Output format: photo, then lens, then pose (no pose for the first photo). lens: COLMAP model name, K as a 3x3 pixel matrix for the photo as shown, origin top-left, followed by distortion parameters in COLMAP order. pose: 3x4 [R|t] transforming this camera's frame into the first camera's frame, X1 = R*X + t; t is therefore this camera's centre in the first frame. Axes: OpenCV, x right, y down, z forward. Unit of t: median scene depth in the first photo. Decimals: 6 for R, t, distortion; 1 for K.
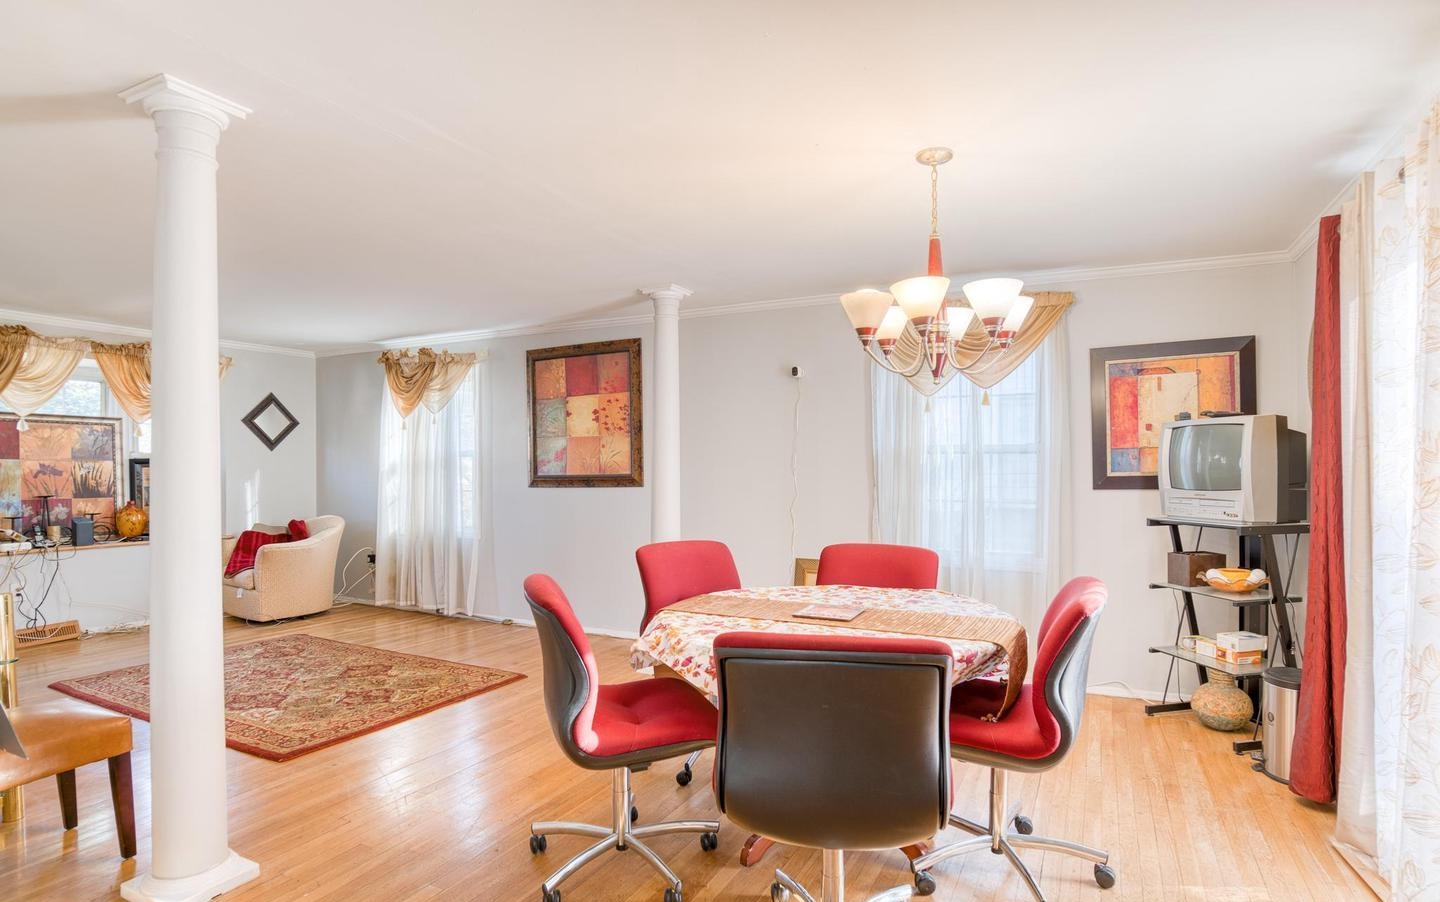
lens RADIAL K [[745.5, 0, 720.0], [0, 745.5, 474.9], [0, 0, 1]] dist [-0.053225, 0.022374]
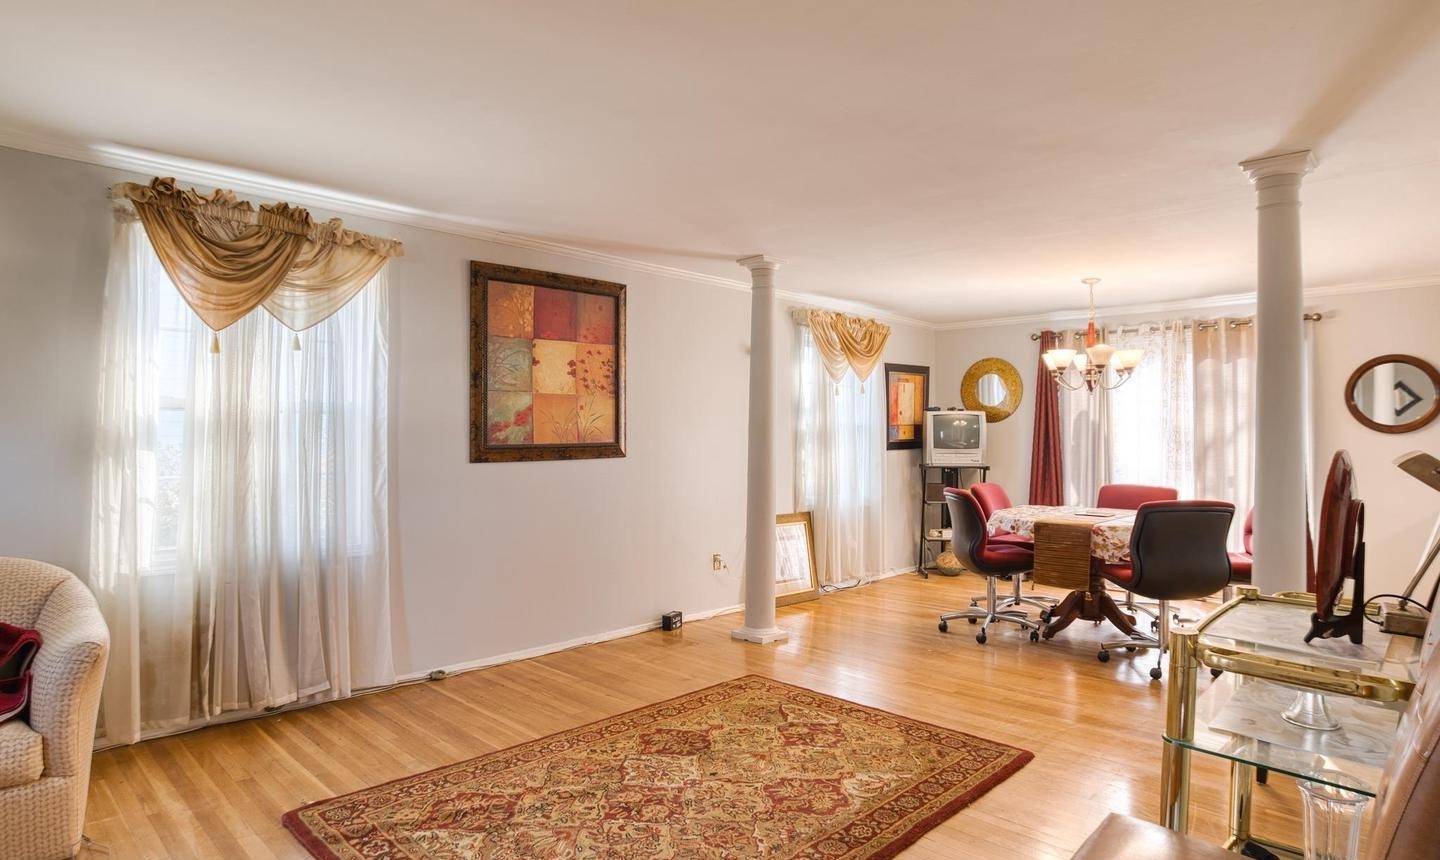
lens RADIAL K [[796.8, 0, 720.0], [0, 796.8, 430.0], [0, 0, 1]] dist [-0.060150, -0.000011]
pose [[0.294801, 0.010688, 0.955499, -0.940061], [0.006454, 0.999892, -0.013176, -0.002484], [-0.955537, 0.010051, 0.294701, 0.614724]]
